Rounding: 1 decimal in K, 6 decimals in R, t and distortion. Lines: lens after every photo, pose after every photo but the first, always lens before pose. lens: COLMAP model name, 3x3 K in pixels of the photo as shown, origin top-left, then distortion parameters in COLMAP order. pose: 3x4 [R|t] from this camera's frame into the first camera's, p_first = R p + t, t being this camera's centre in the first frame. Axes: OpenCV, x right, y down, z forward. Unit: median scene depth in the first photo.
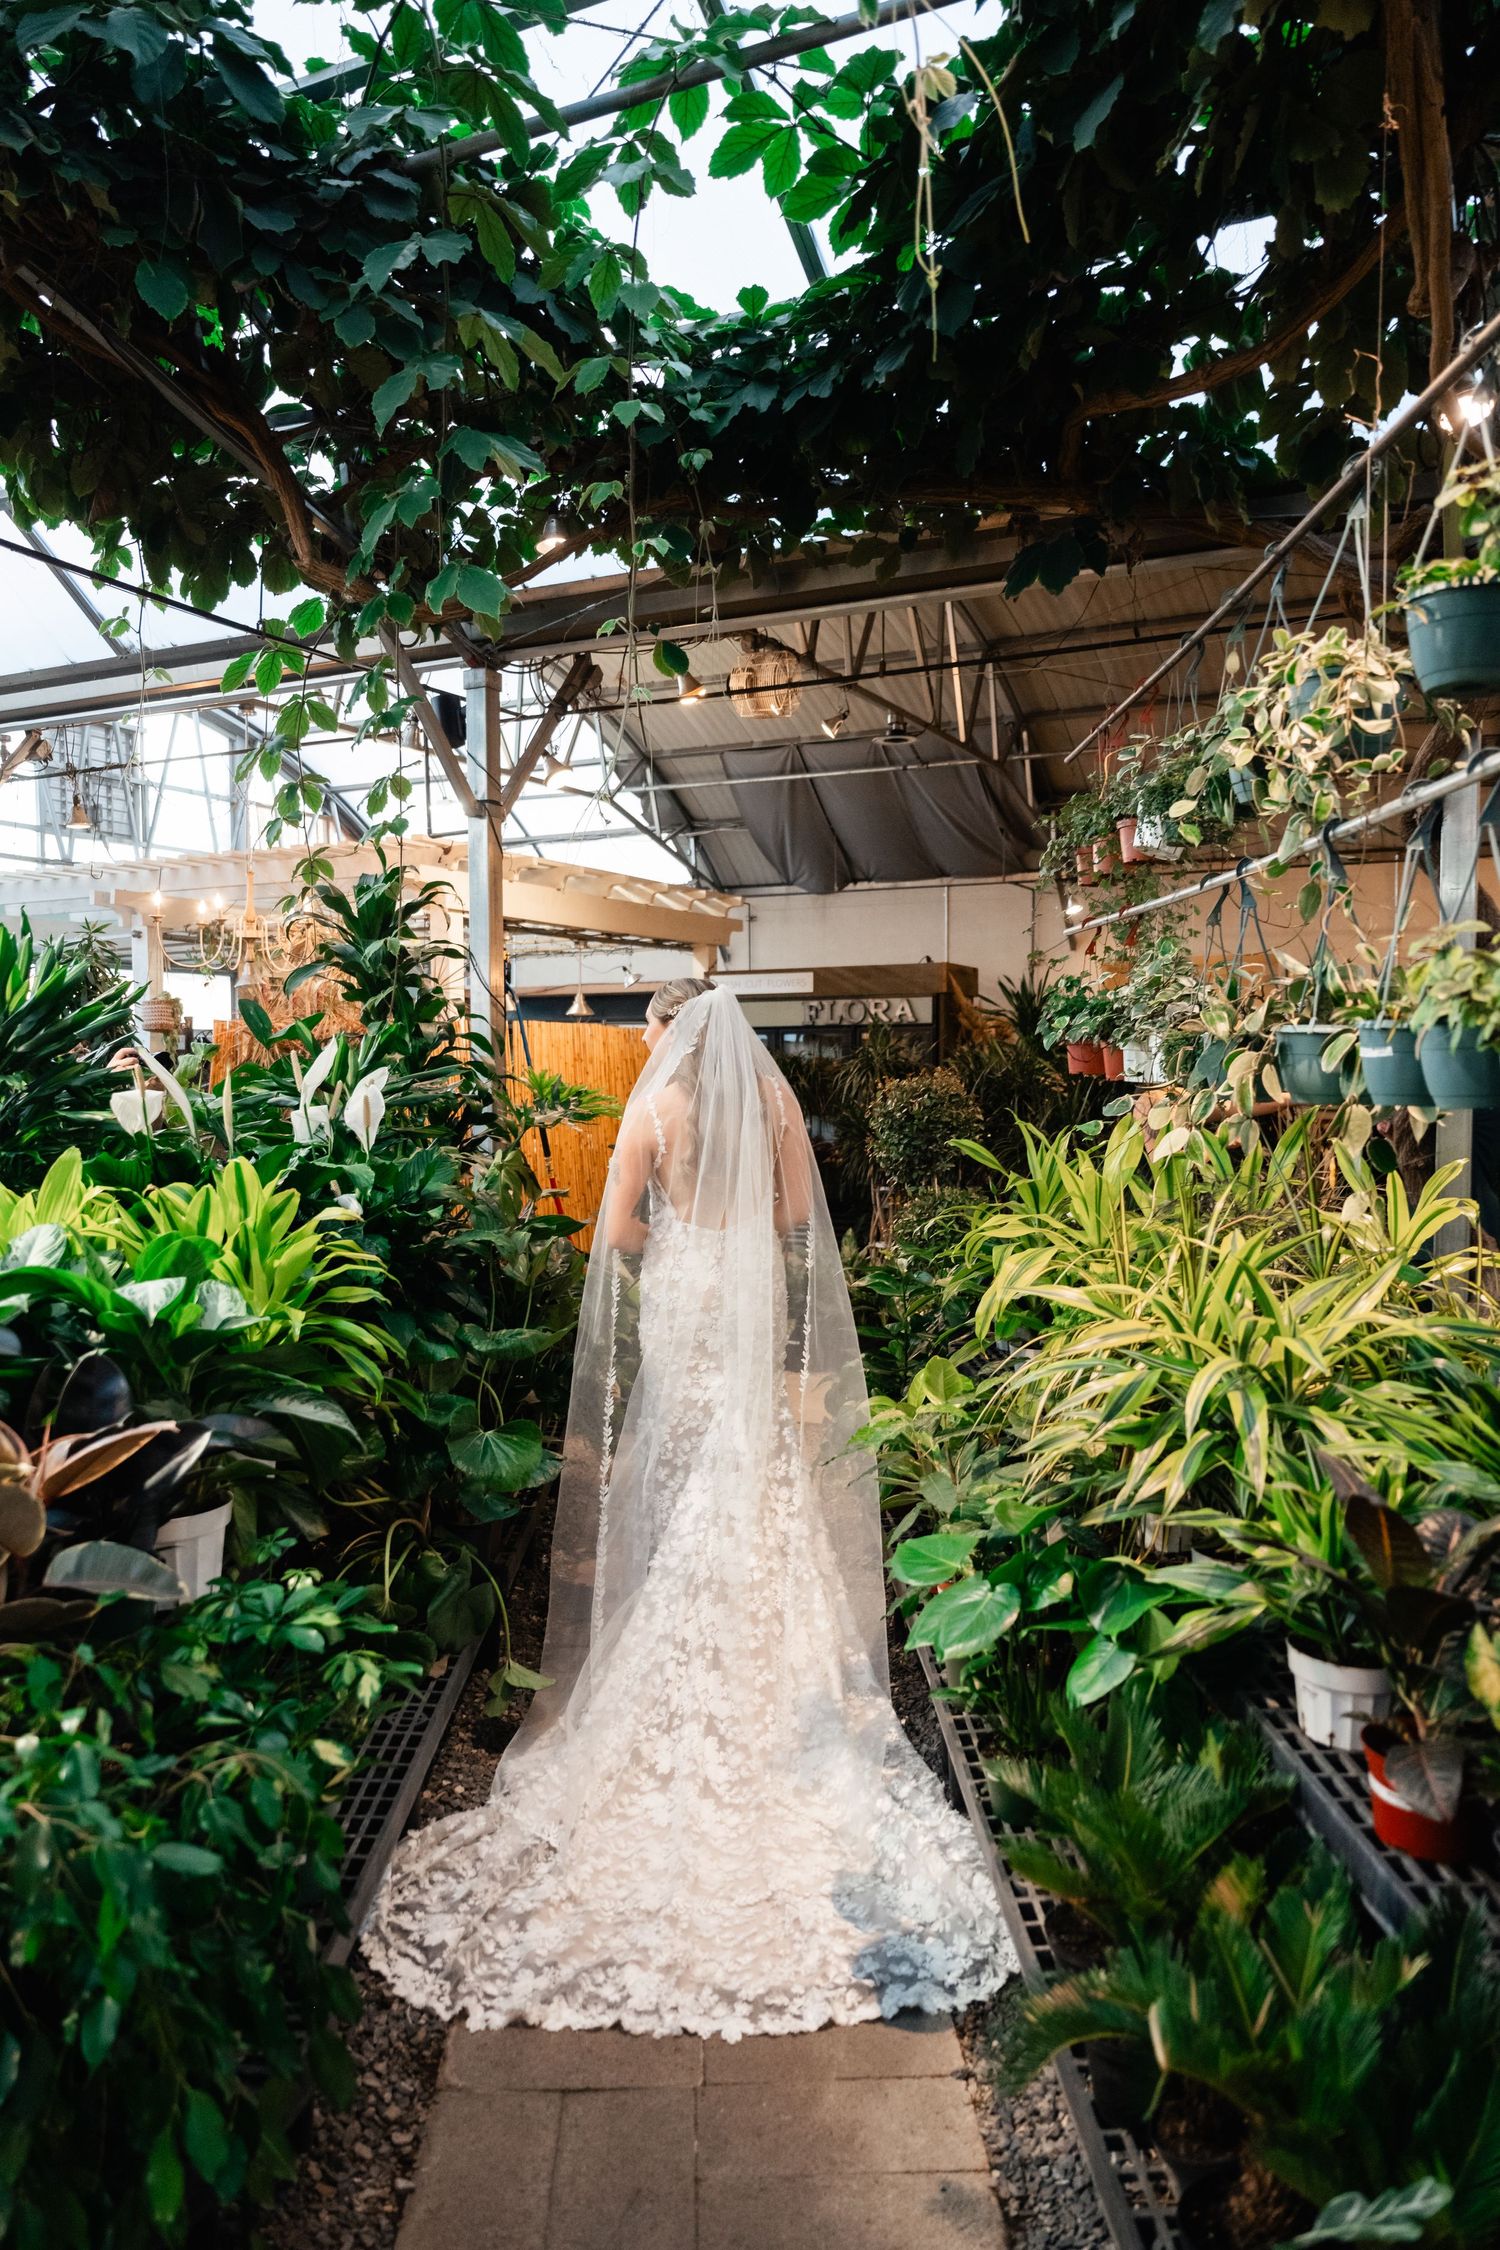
lens RADIAL K [[1550.6, 0, 738.1], [0, 1550.6, 1183.7], [0, 0, 1]] dist [-0.002340, 0.003593]
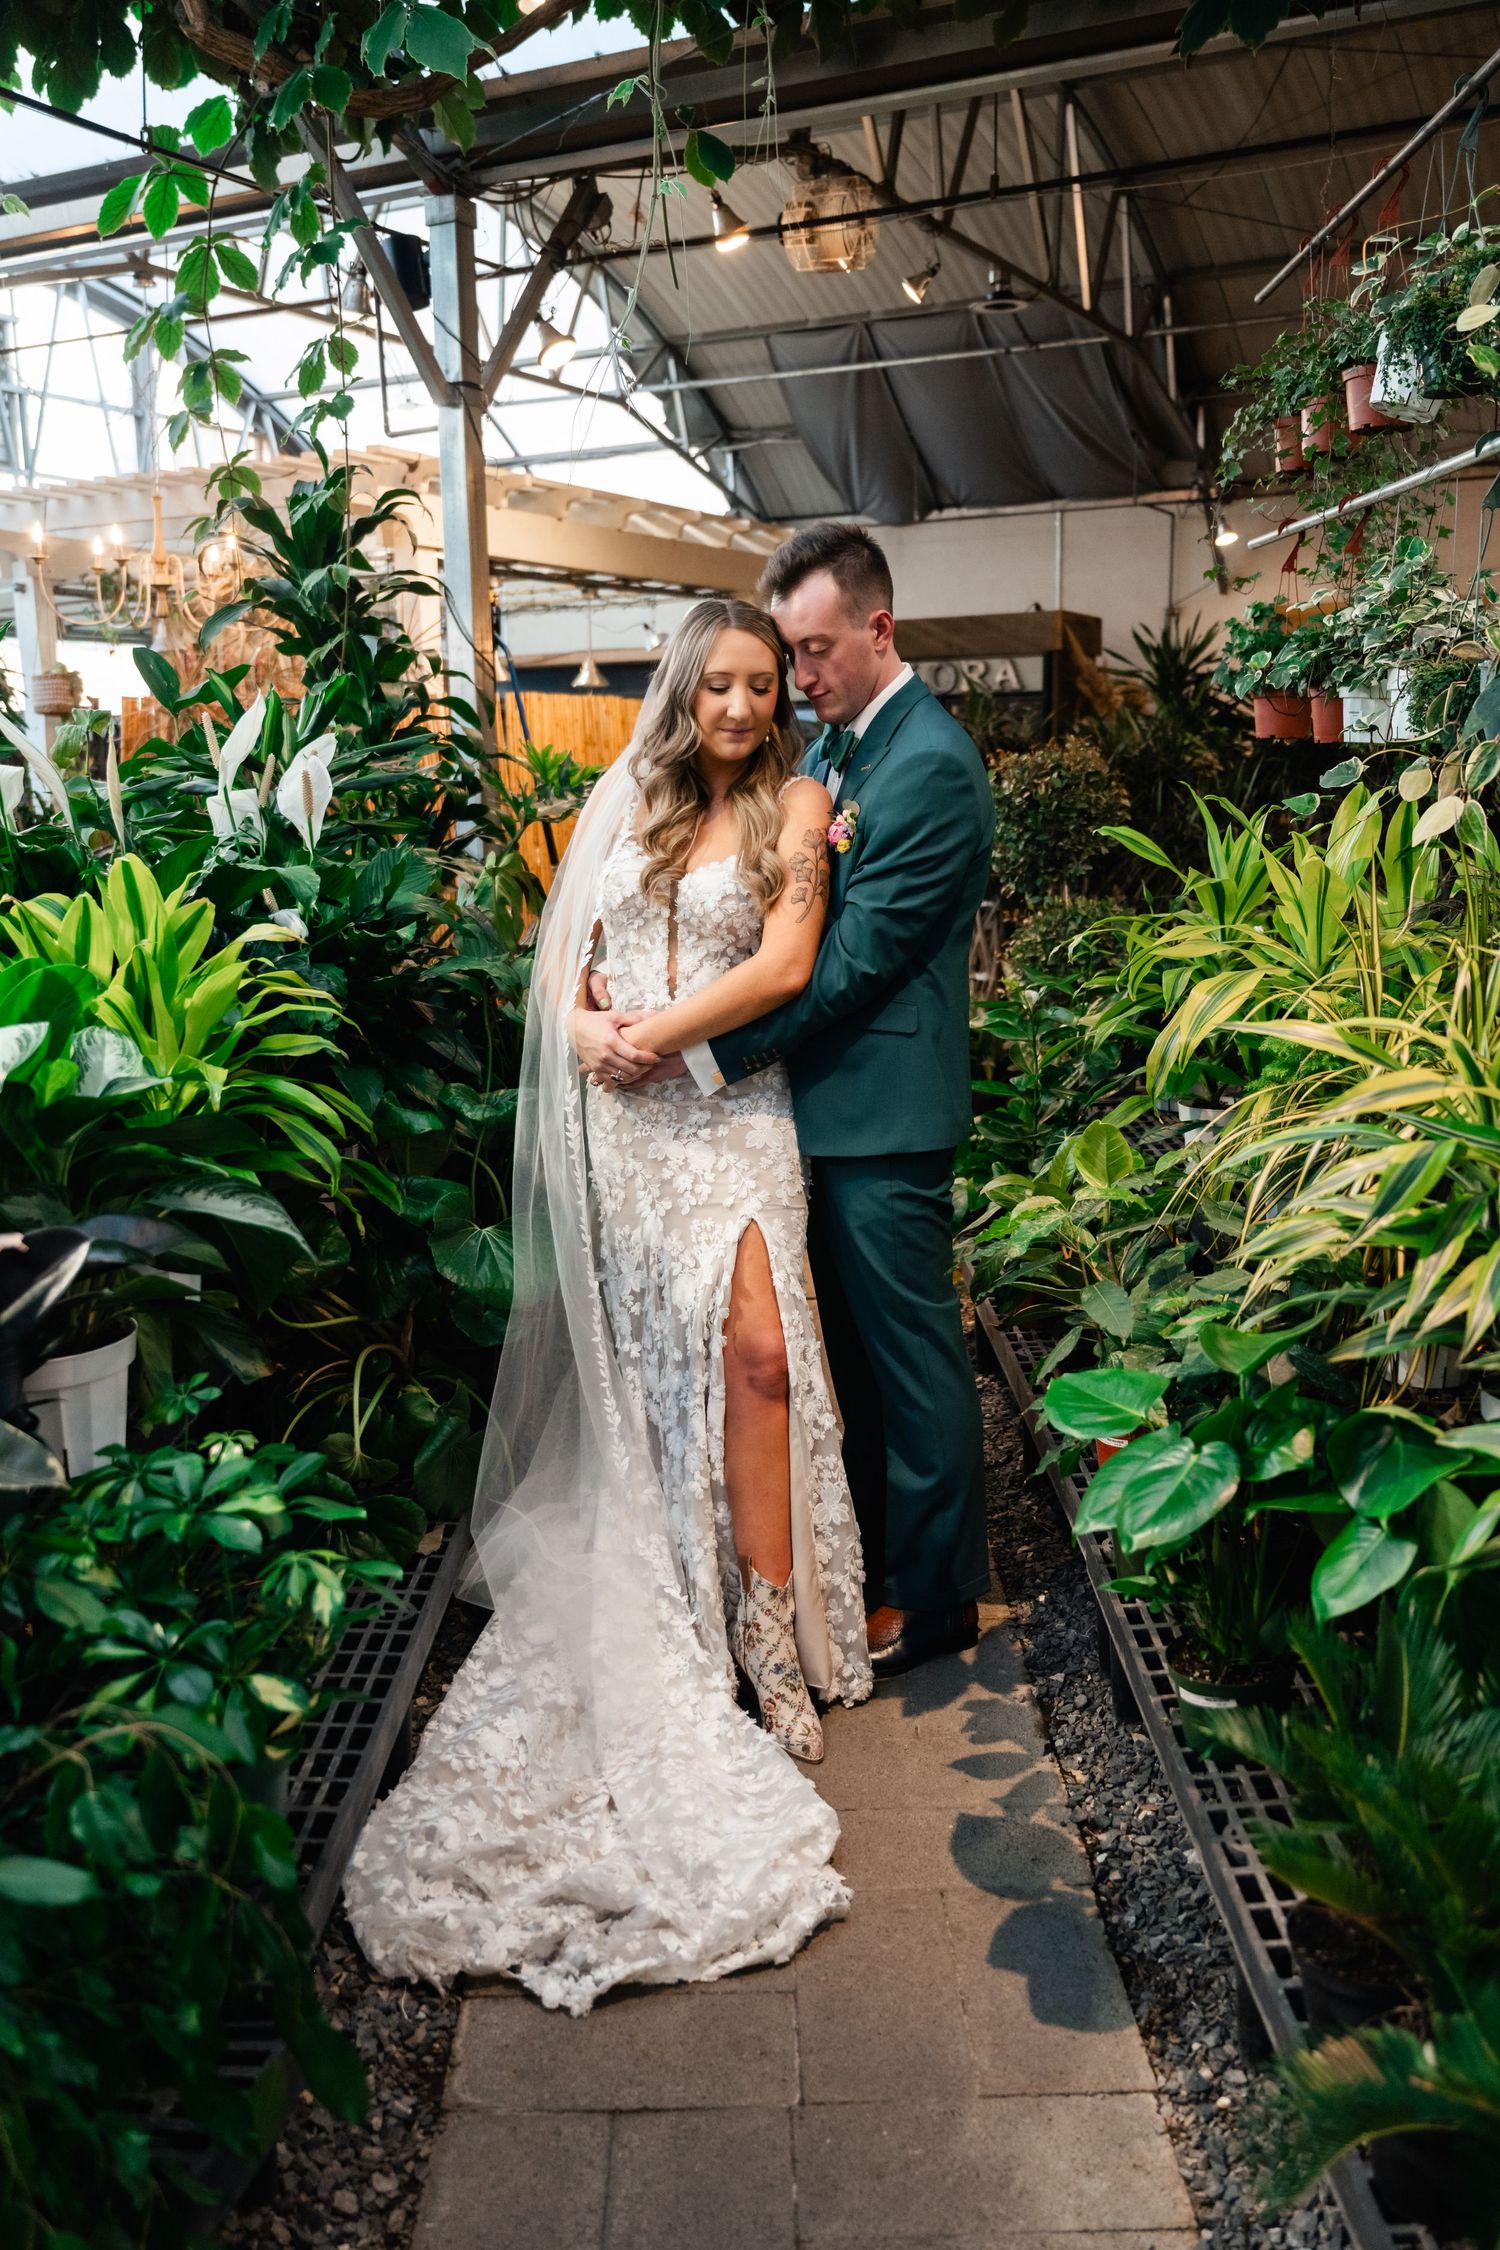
lens RADIAL K [[1858.1, 0, 745.1], [0, 1858.1, 1140.9], [0, 0, 1]] dist [-0.002624, 0.001165]
pose [[0.999731, -0.009773, -0.021016, -0.013171], [0.012296, 0.992270, 0.123488, 0.007303], [0.019647, -0.123713, 0.992123, 0.089207]]
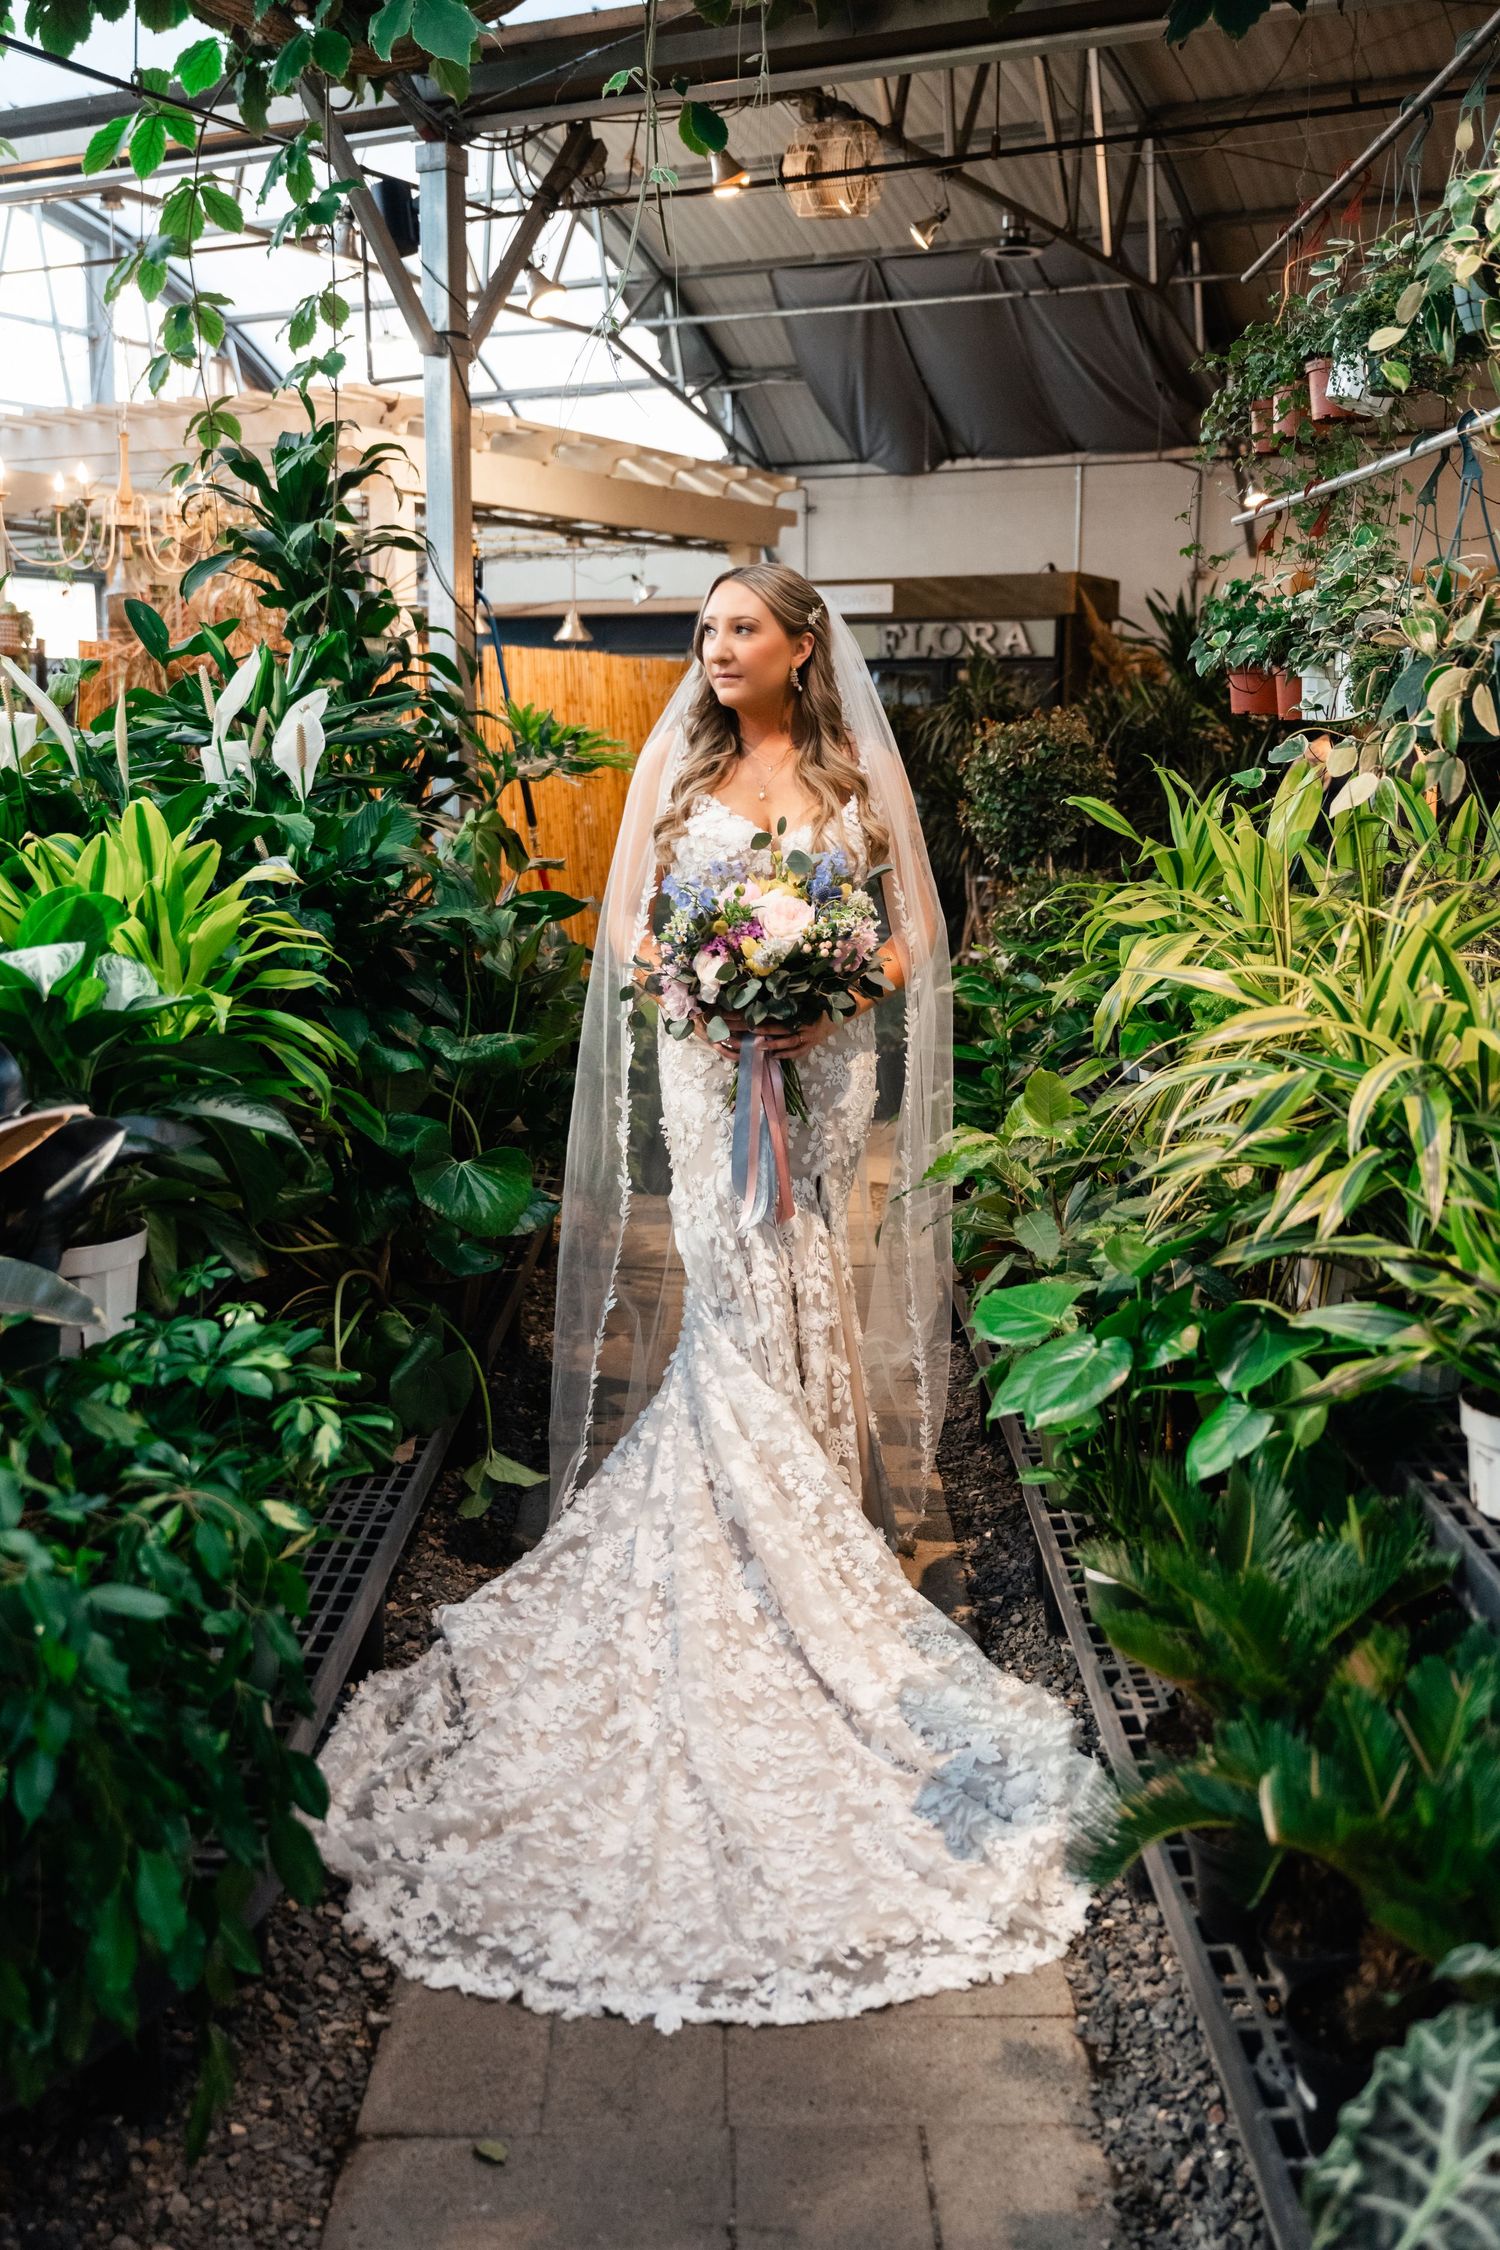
lens RADIAL K [[2119.6, 0, 761.7], [0, 2119.6, 1130.6], [0, 0, 1]] dist [0.001765, 0.001835]
pose [[0.999884, 0.011340, -0.010142, -0.000358], [-0.010137, 0.993692, 0.111685, 0.016782], [0.011345, -0.111570, 0.993692, -0.040527]]
